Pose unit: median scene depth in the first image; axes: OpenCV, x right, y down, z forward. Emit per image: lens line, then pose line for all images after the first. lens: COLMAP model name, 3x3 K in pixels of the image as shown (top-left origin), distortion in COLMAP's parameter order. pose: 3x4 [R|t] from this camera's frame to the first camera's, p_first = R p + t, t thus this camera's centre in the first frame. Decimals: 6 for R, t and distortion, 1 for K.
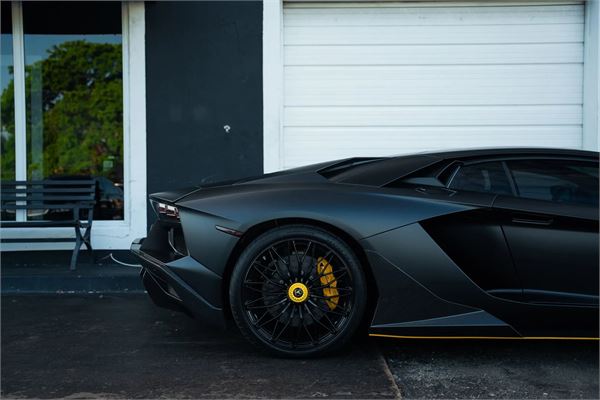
lens RADIAL K [[715.0, 0, 297.2], [0, 715.0, 205.1], [0, 0, 1]] dist [0.057570, 0.000000]
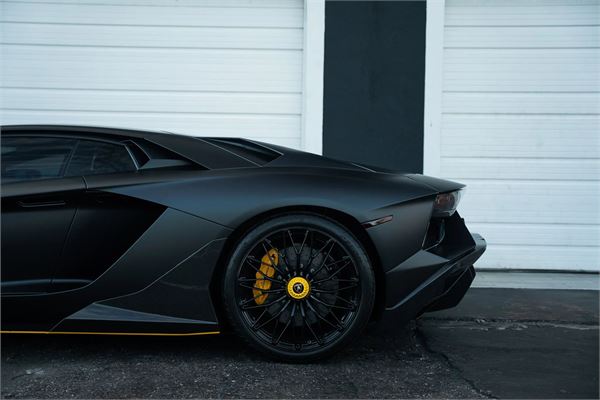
lens RADIAL K [[715.0, 0, 296.9], [0, 715.0, 195.8], [0, 0, 1]] dist [0.057570, 0.000000]
pose [[0.999581, 0.023133, -0.017425, 0.423736], [-0.023398, 0.999612, -0.015144, 0.010353], [0.017068, 0.015545, 0.999733, 0.064026]]
